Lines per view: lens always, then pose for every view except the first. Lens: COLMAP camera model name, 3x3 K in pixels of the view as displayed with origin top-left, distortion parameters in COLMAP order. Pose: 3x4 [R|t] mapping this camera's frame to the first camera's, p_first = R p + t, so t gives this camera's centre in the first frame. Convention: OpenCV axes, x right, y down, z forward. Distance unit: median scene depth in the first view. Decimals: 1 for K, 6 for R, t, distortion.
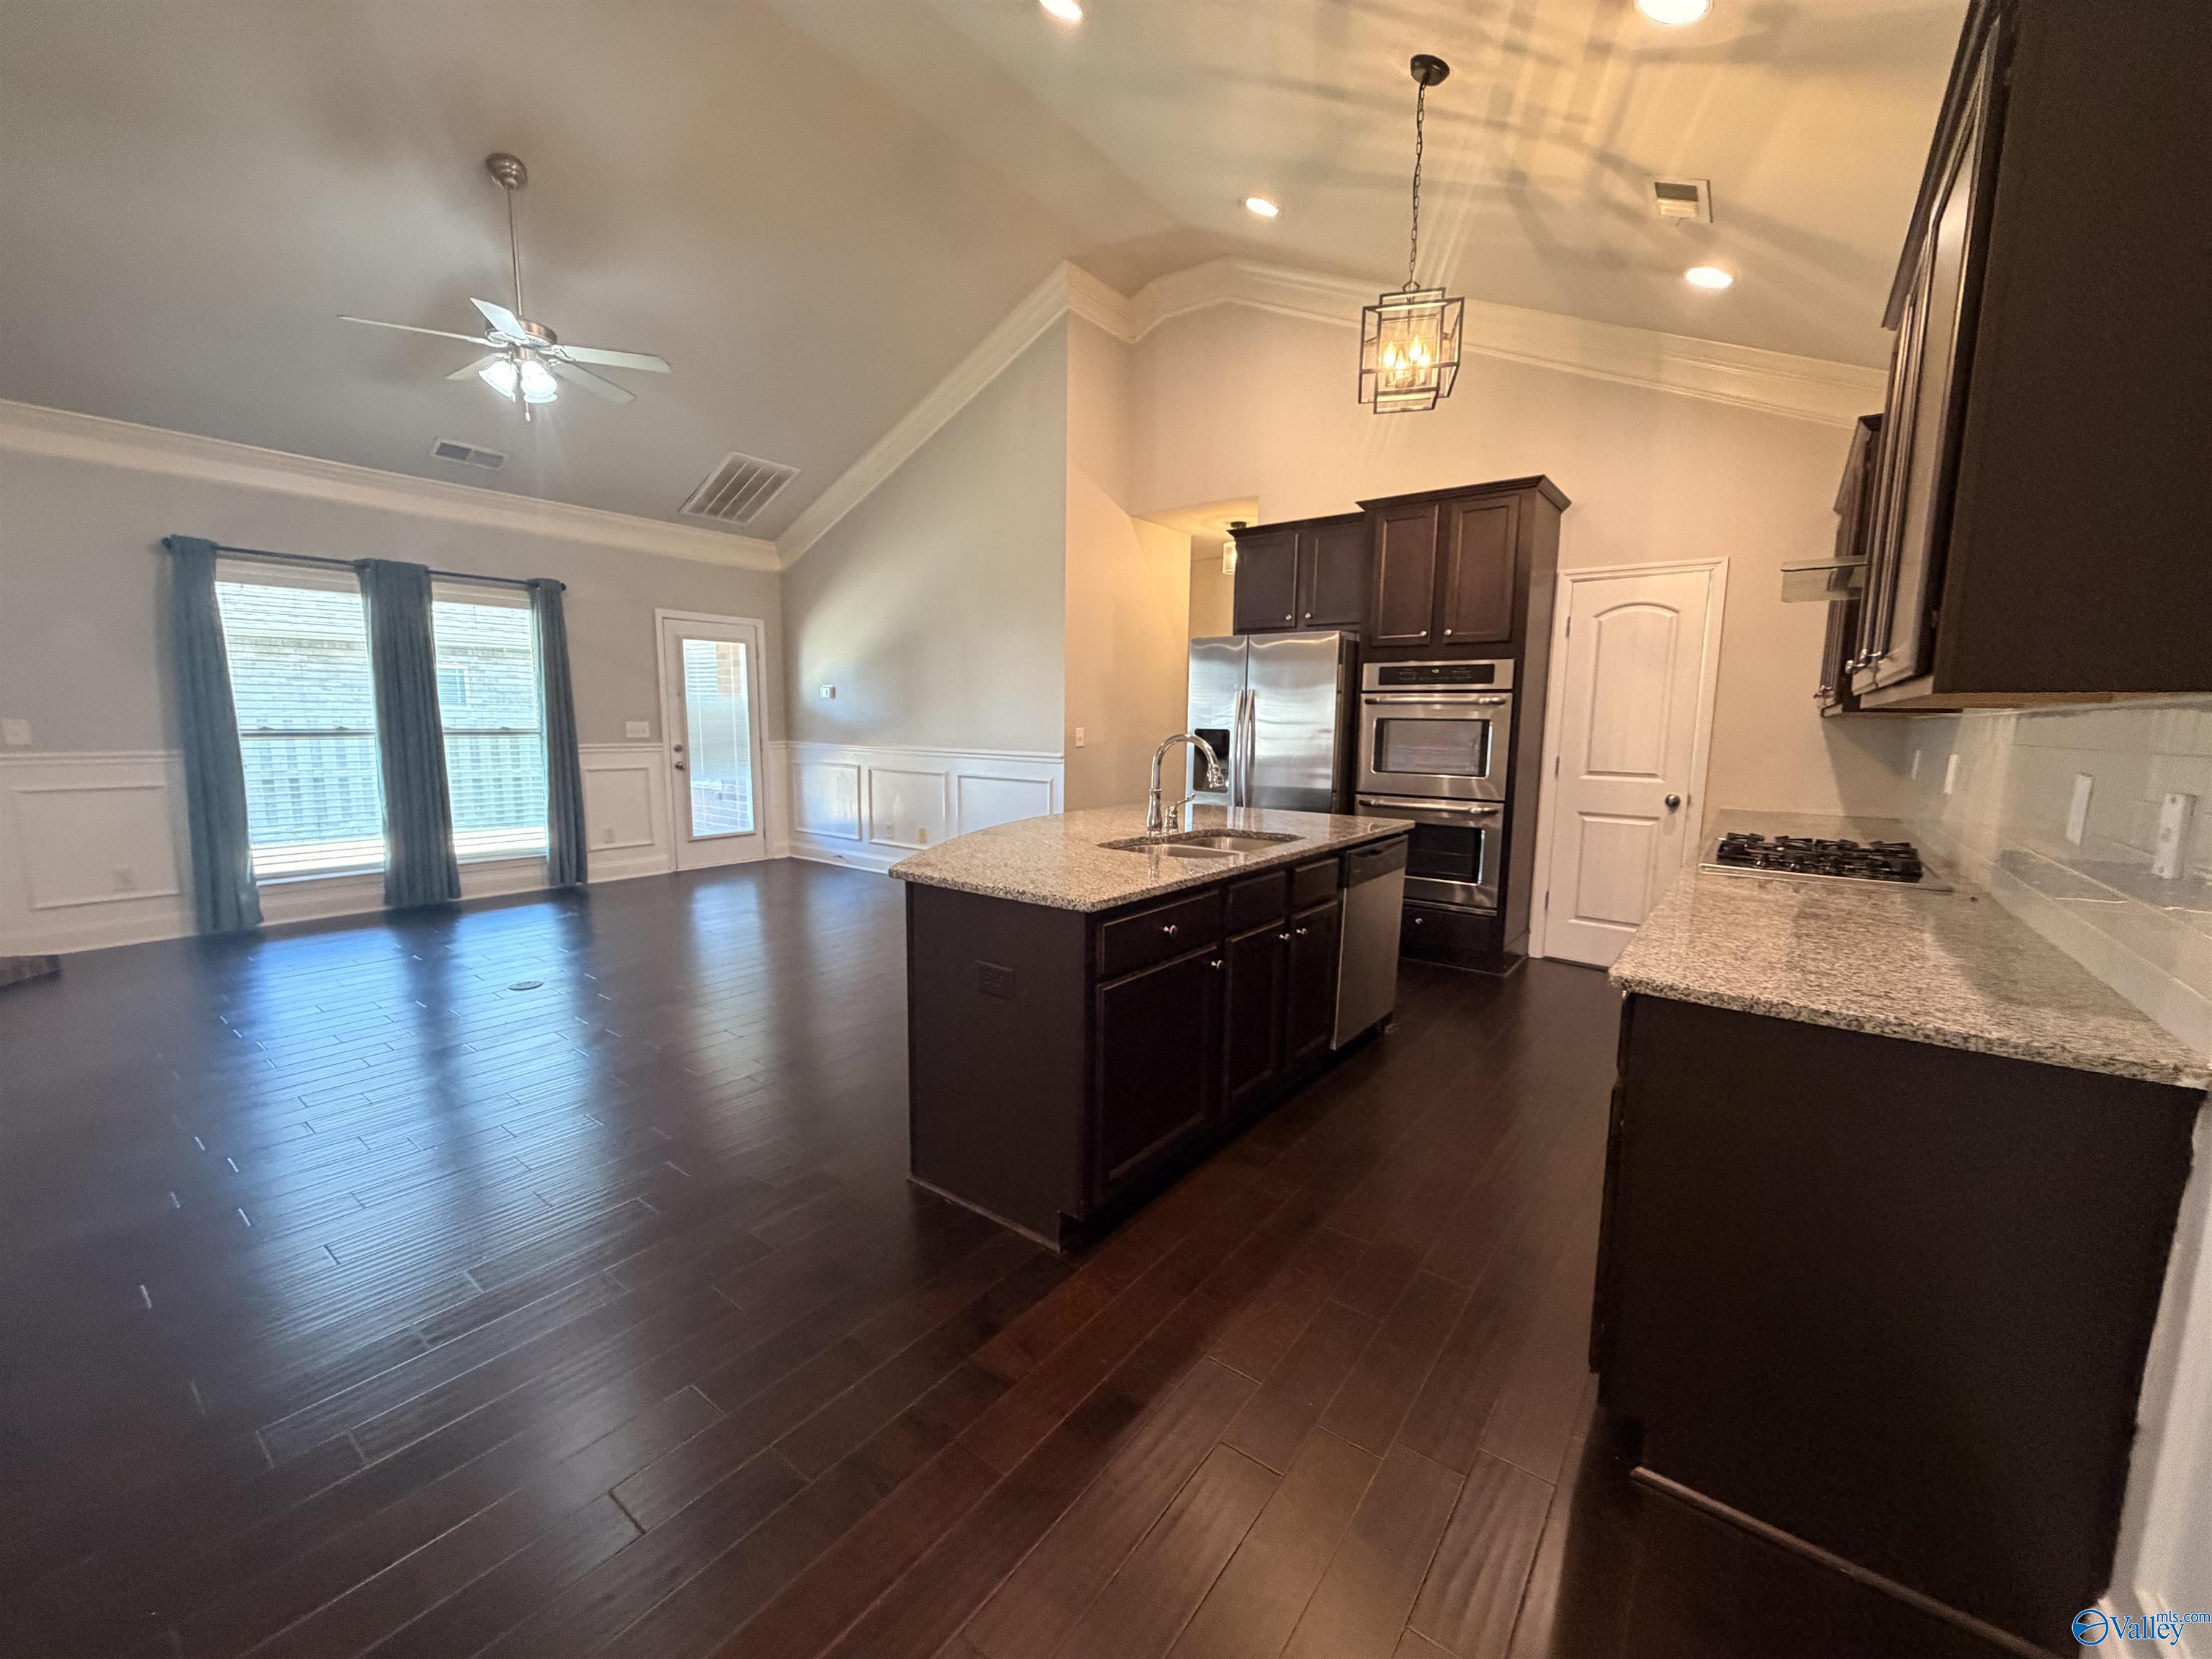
lens RADIAL K [[875.7, 0, 1096.9], [0, 875.7, 833.6], [0, 0, 1]] dist [-0.001326, -0.000440]
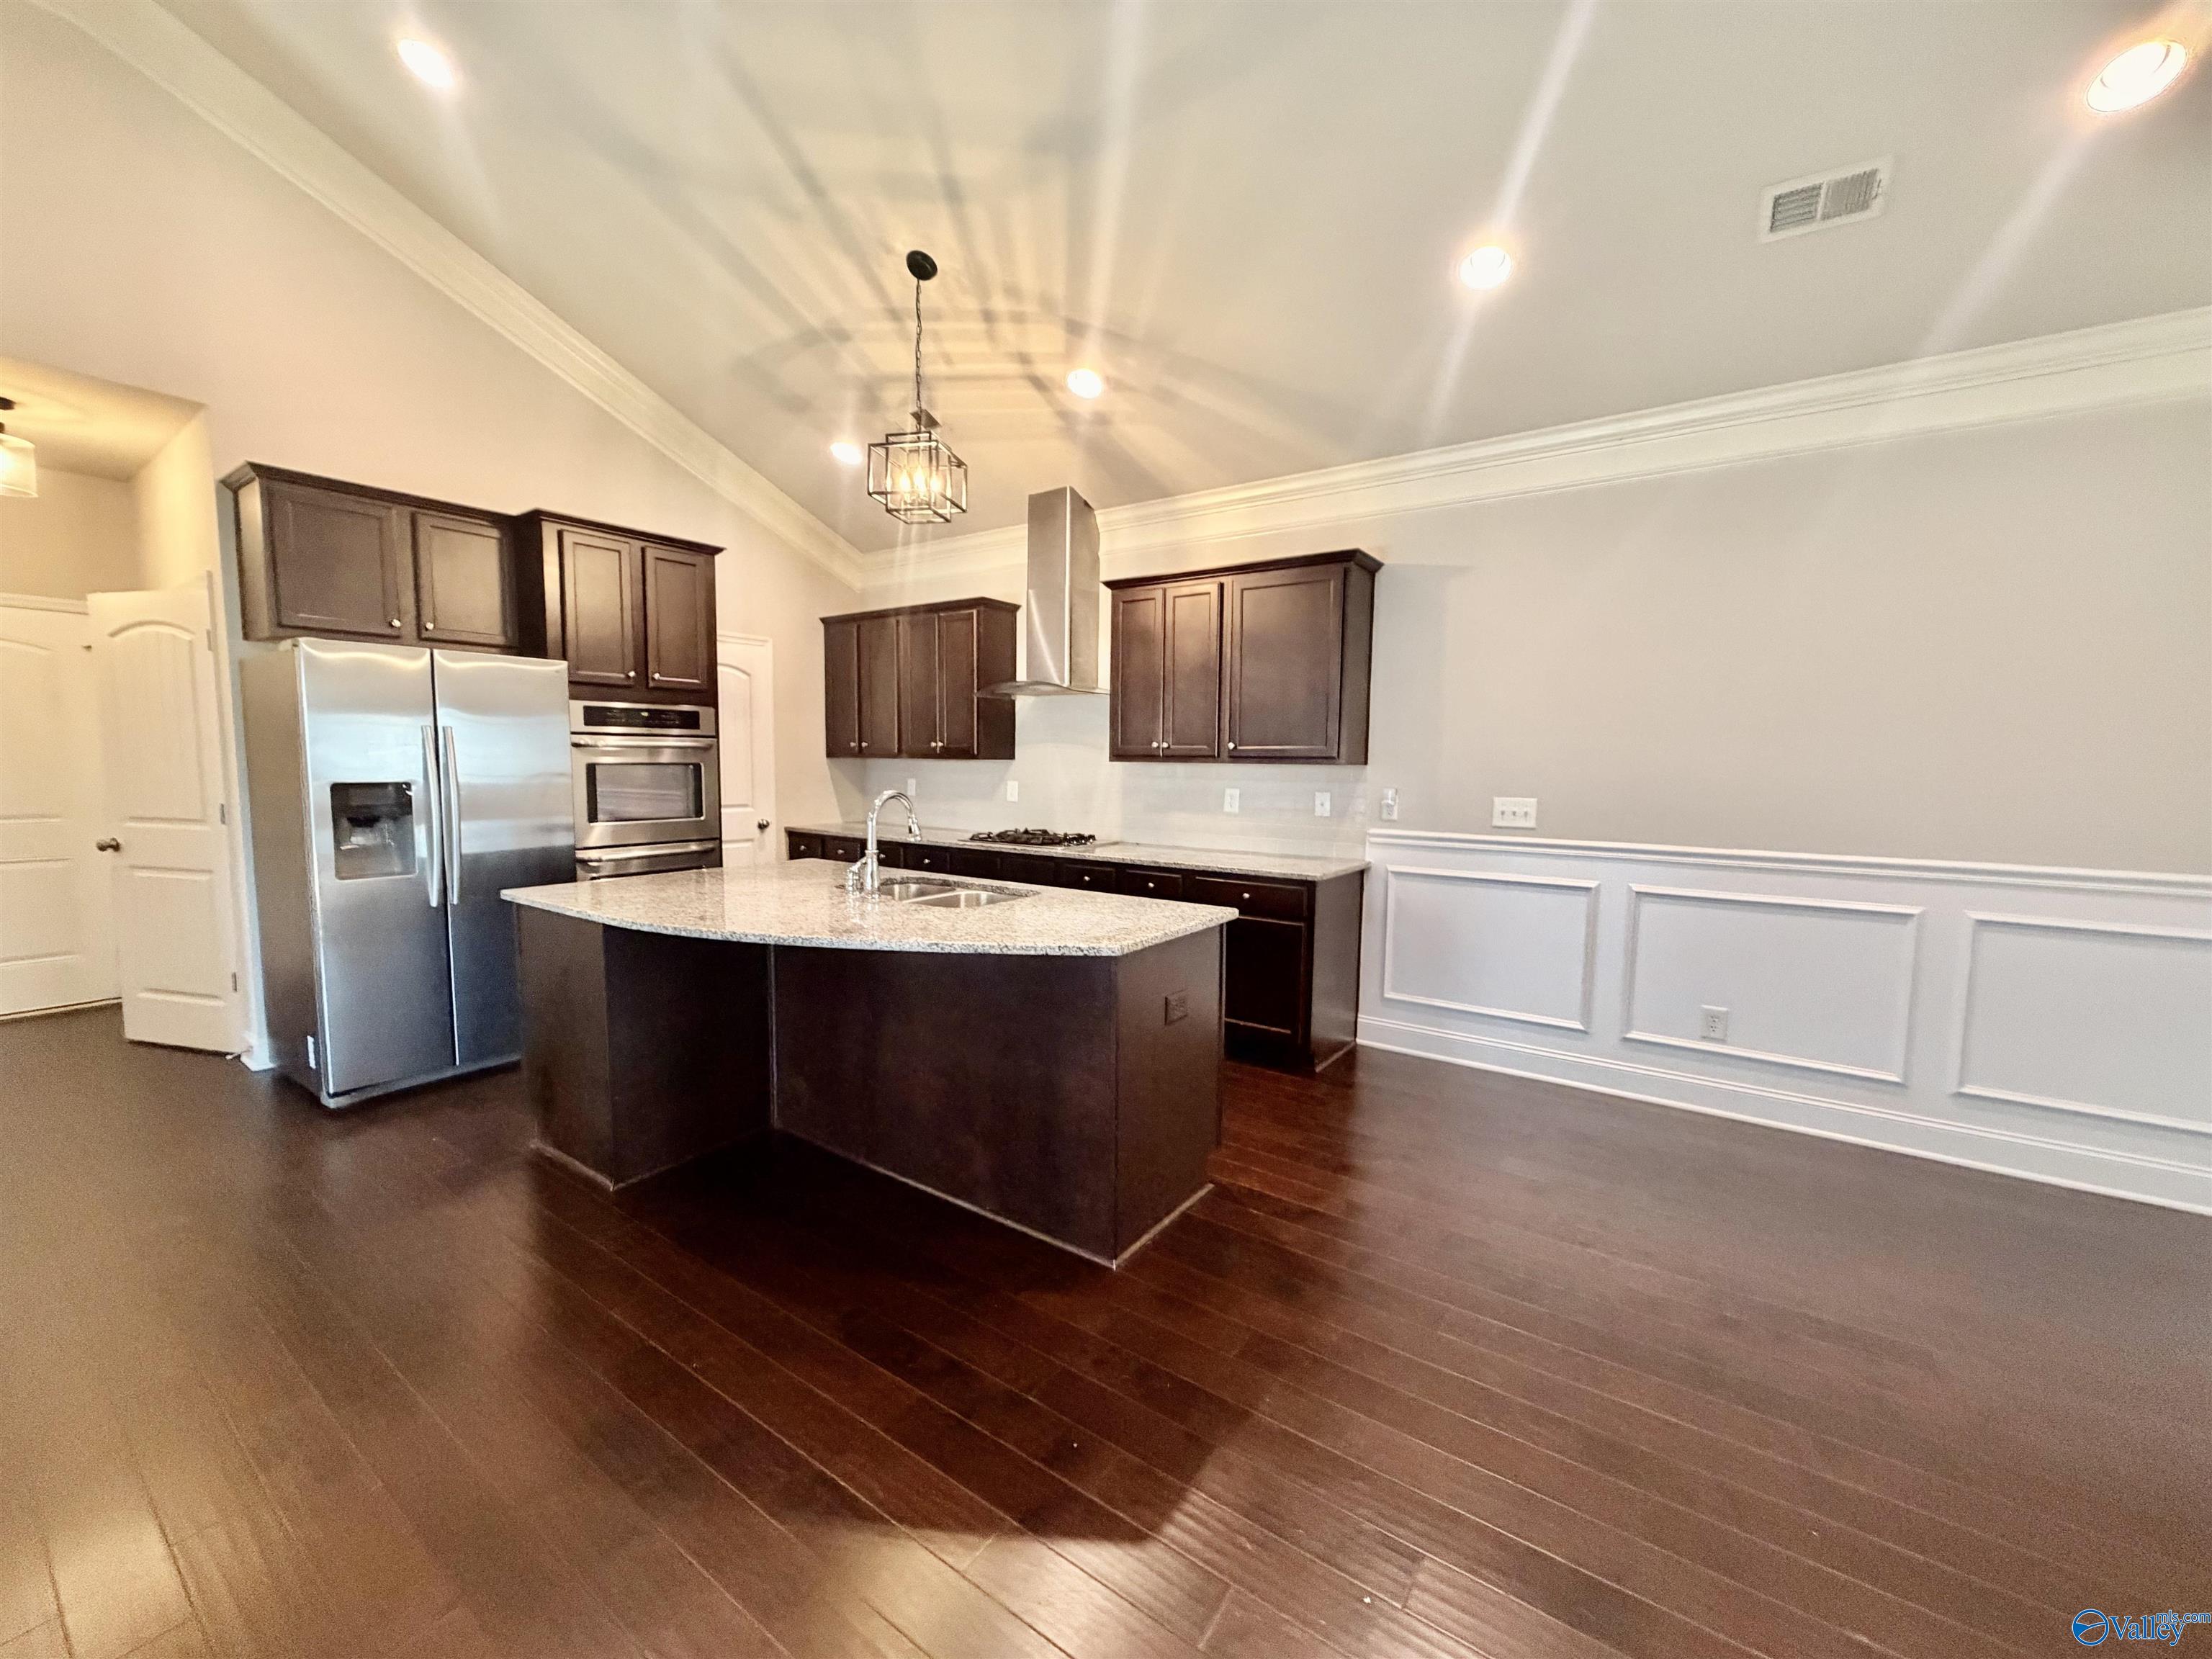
lens RADIAL K [[875.7, 0, 1100.0], [0, 875.7, 834.7], [0, 0, 1]] dist [-0.001326, -0.000440]
pose [[-0.036071, -0.101324, 0.994199, -0.579204], [0.118461, 0.987399, 0.104929, -0.090628], [-0.992303, 0.121559, -0.023613, 0.509829]]
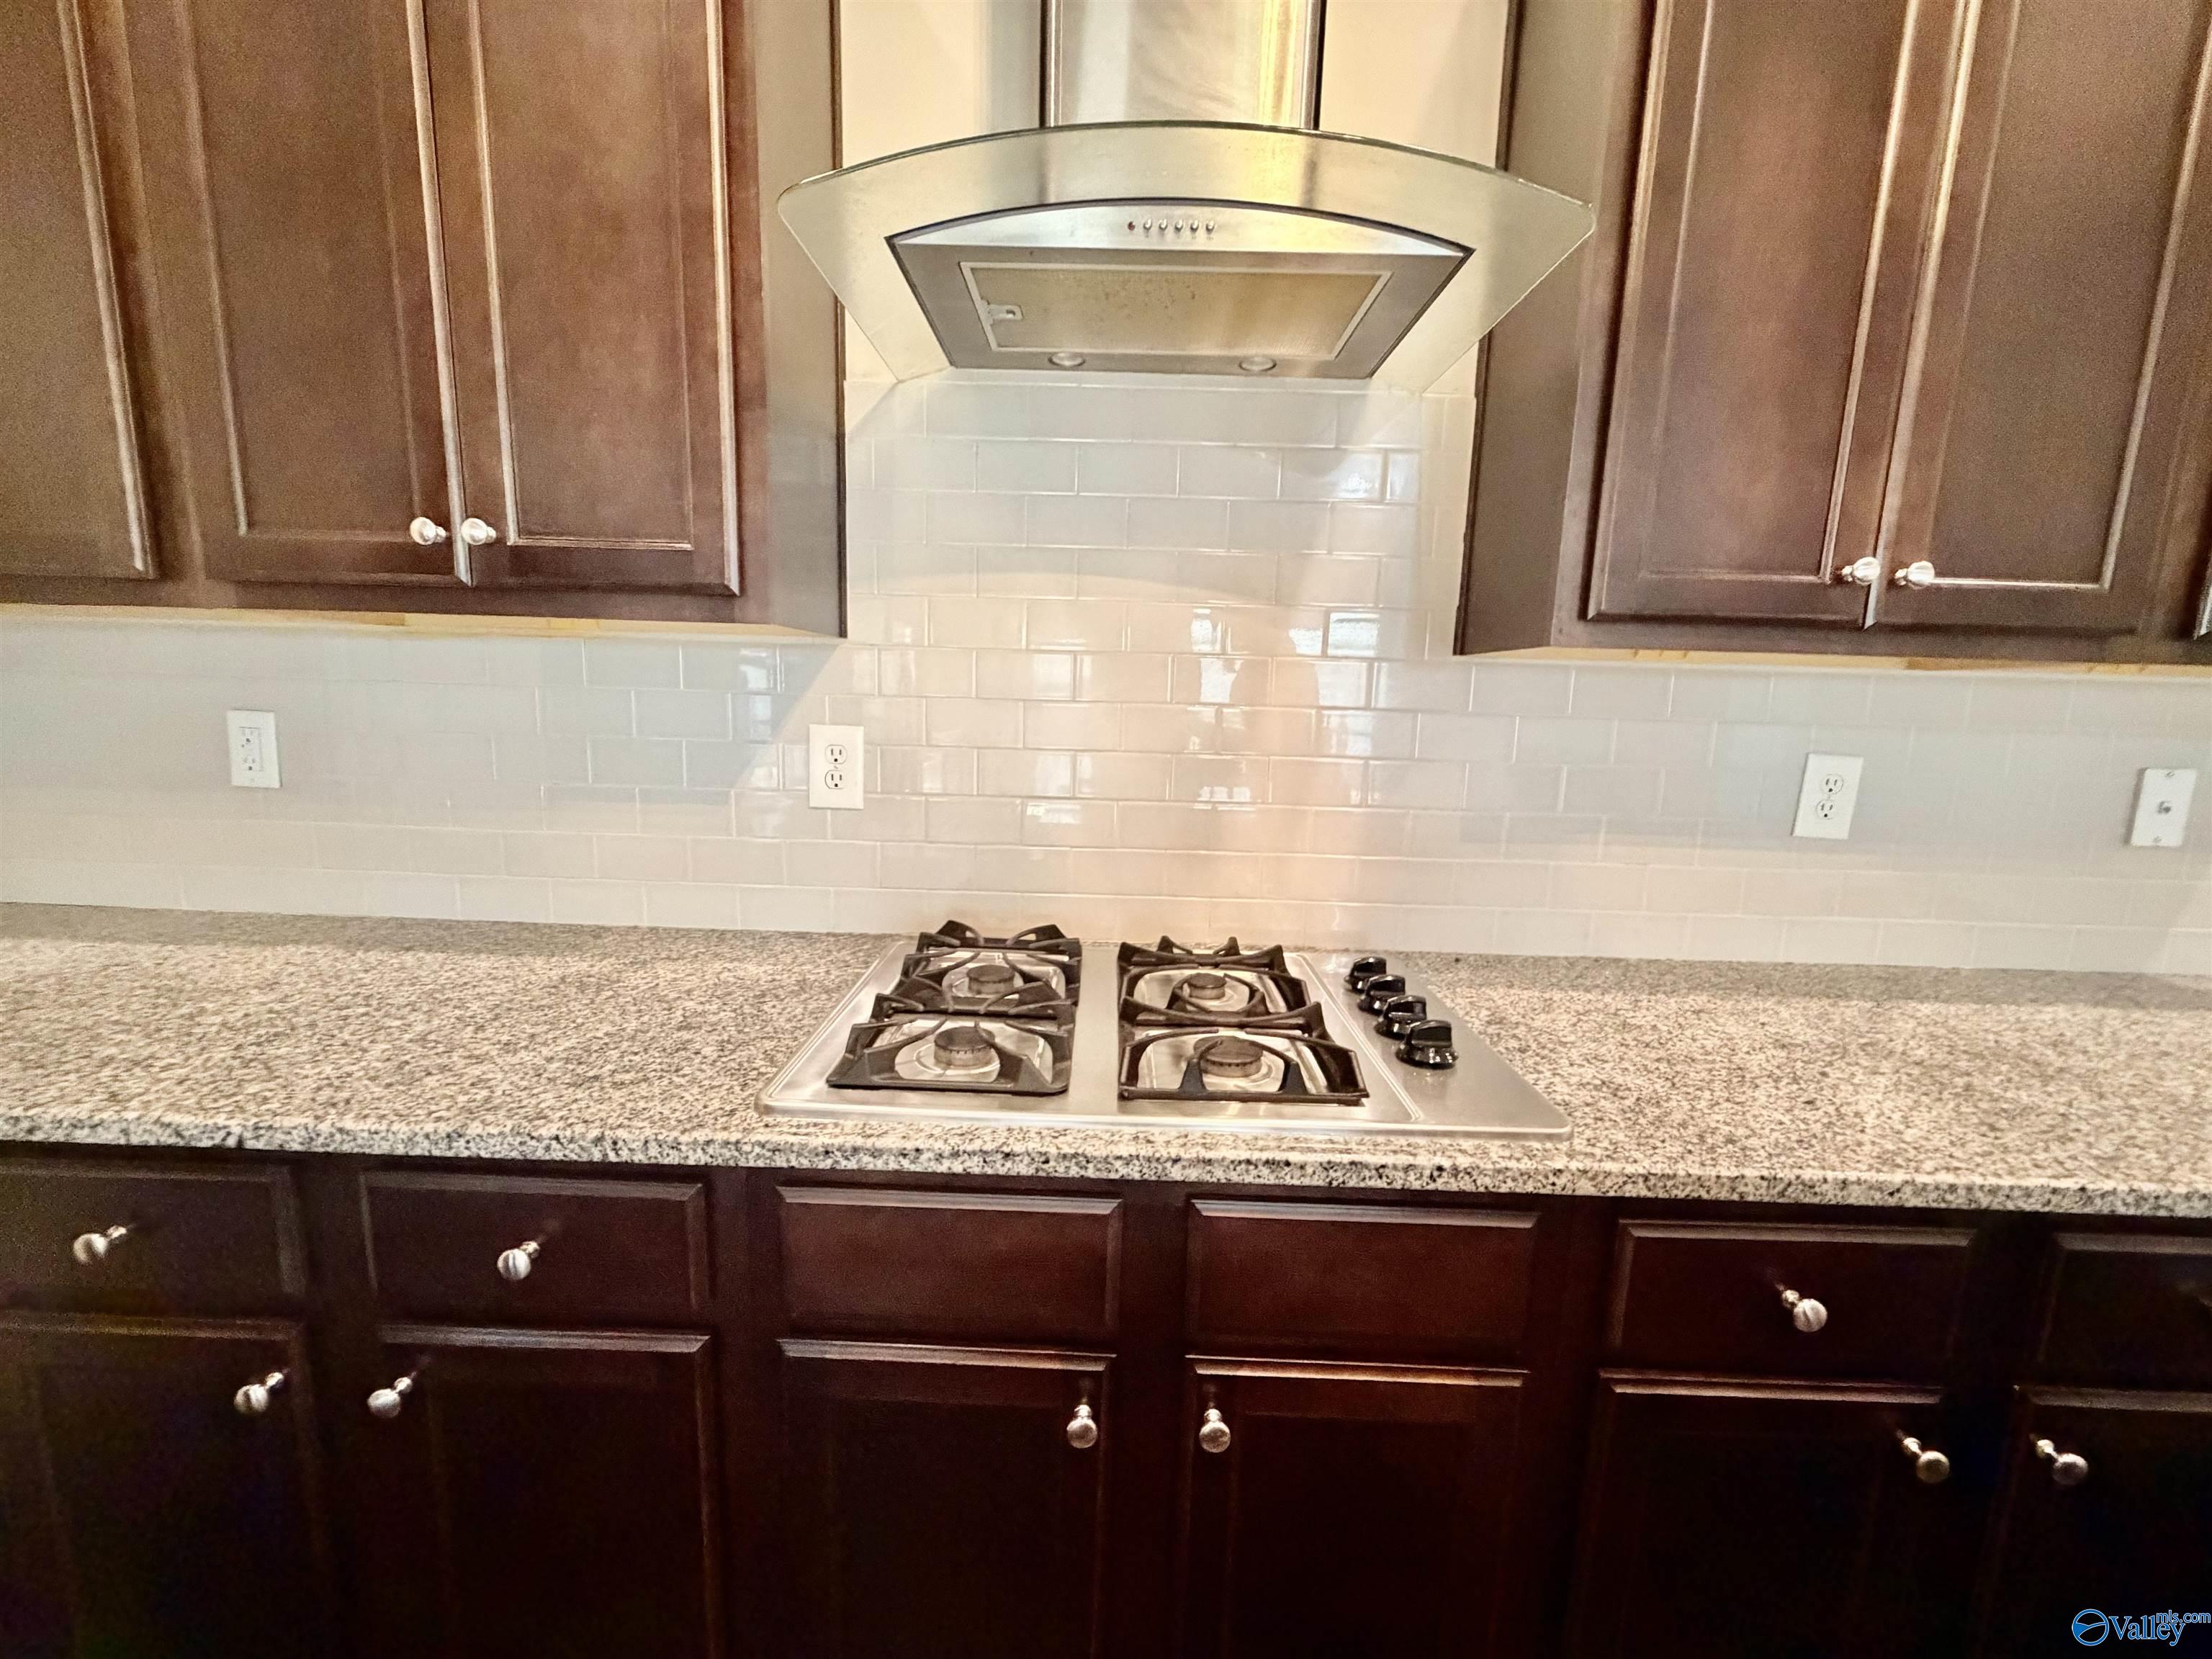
lens RADIAL K [[875.7, 0, 1102.8], [0, 875.7, 824.8], [0, 0, 1]] dist [-0.001326, -0.000440]
pose [[-0.595521, -0.158168, 0.787616, 0.292932], [0.065587, 0.967580, 0.243899, -0.084529], [-0.800658, 0.196904, -0.565840, 0.684577]]
